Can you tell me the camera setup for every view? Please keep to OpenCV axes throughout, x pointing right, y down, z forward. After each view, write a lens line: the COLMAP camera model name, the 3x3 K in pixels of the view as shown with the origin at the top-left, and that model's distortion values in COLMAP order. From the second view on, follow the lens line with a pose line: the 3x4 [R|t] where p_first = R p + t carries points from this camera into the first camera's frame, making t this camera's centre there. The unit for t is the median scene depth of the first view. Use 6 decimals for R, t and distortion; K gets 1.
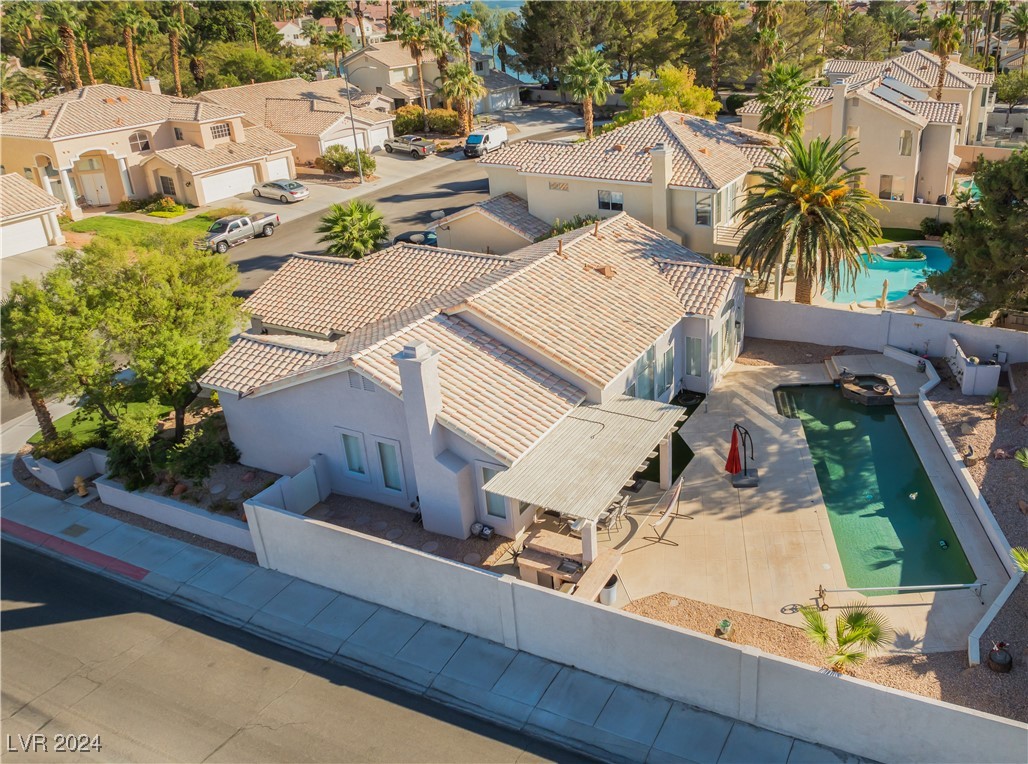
lens RADIAL K [[810.3, 0, 719.7], [0, 810.3, 281.4], [0, 0, 1]] dist [-0.006790, -0.016549]
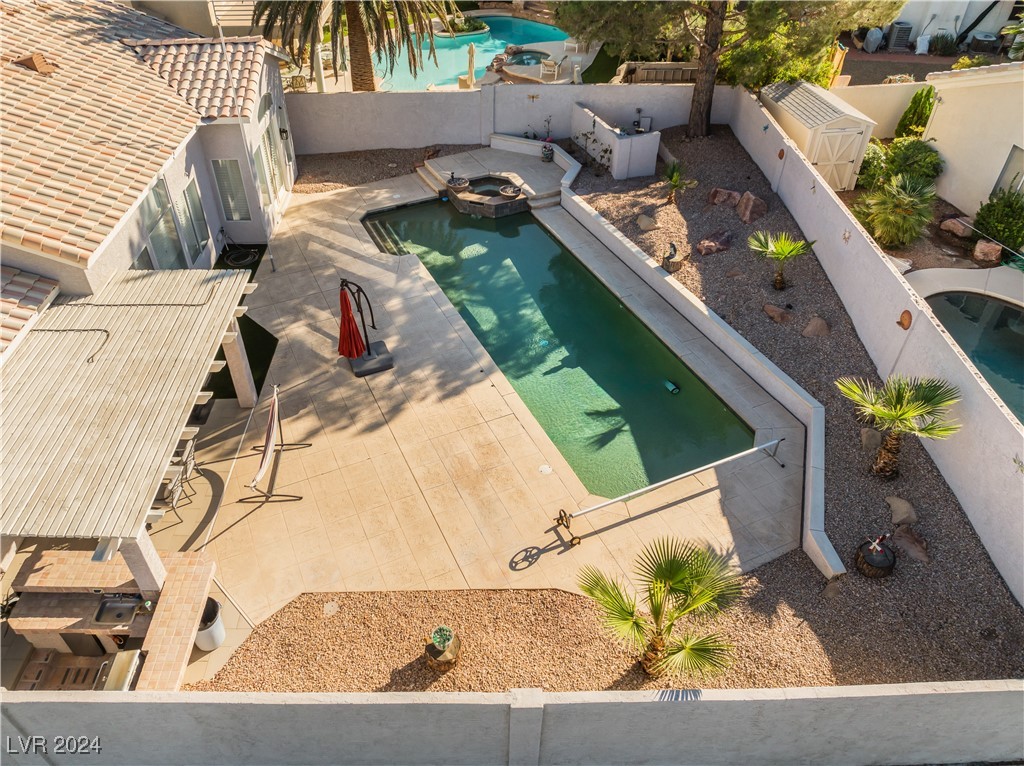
lens RADIAL K [[726.3, 0, 483.9], [0, 726.3, 400.6], [0, 0, 1]] dist [-0.040307, 0.003322]
pose [[0.933397, -0.245042, 0.262153, -0.037107], [0.134906, 0.916576, 0.376417, 0.059287], [-0.332521, -0.315980, 0.888587, 0.386122]]
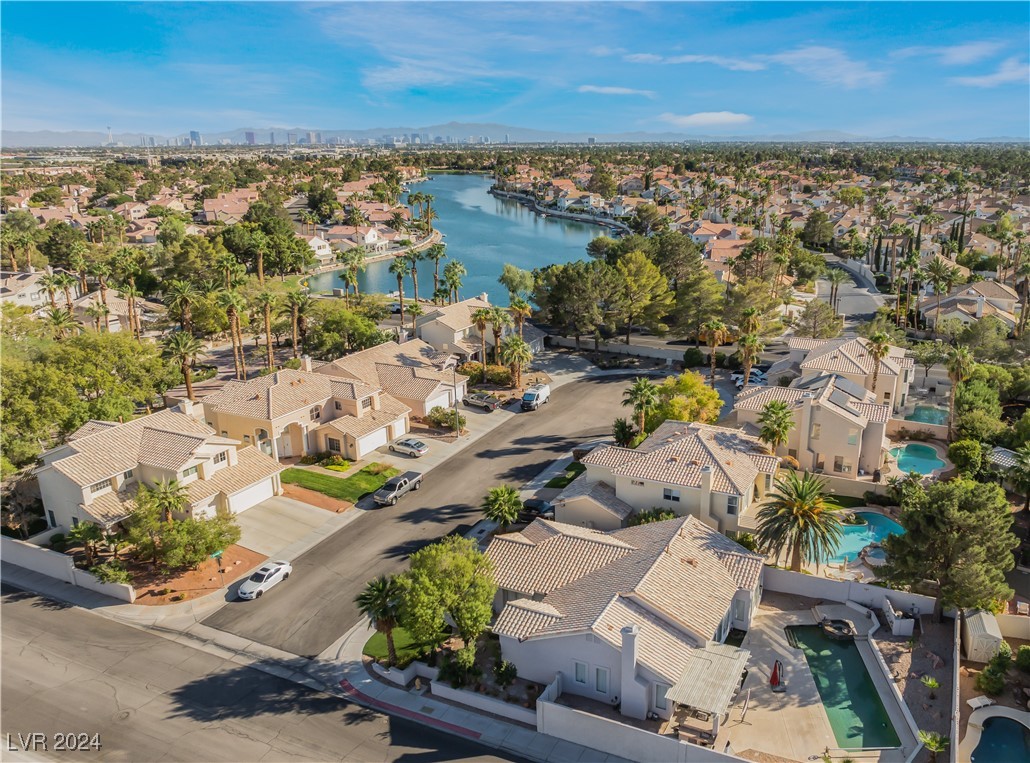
lens RADIAL K [[790.4, 0, 643.8], [0, 790.4, 377.9], [0, 0, 1]] dist [-0.041835, 0.008807]
pose [[0.999804, 0.019696, -0.001739, -0.252561], [-0.019764, 0.998109, -0.058200, -0.312196], [0.000589, 0.058223, 0.998303, -0.745385]]
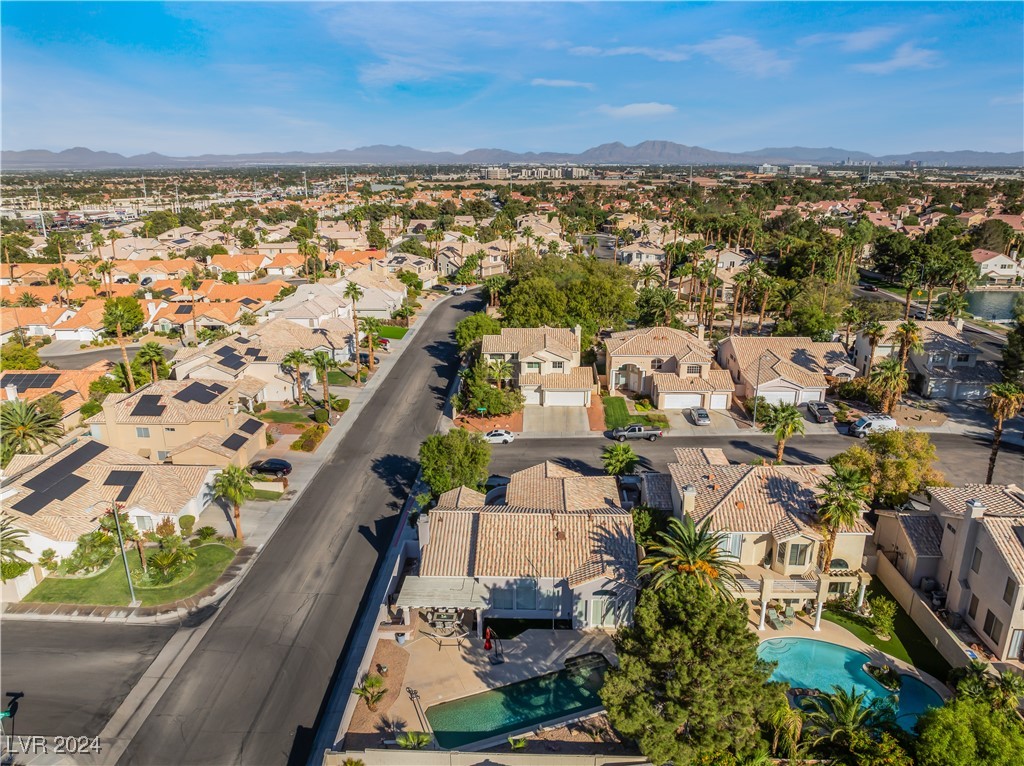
lens RADIAL K [[737.3, 0, 503.7], [0, 737.3, 371.7], [0, 0, 1]] dist [-0.027756, -0.049807]
pose [[0.307429, 0.271968, -0.911878, 1.255161], [-0.323666, 0.931036, 0.168562, -0.605599], [0.894834, 0.243323, 0.374254, 0.159836]]
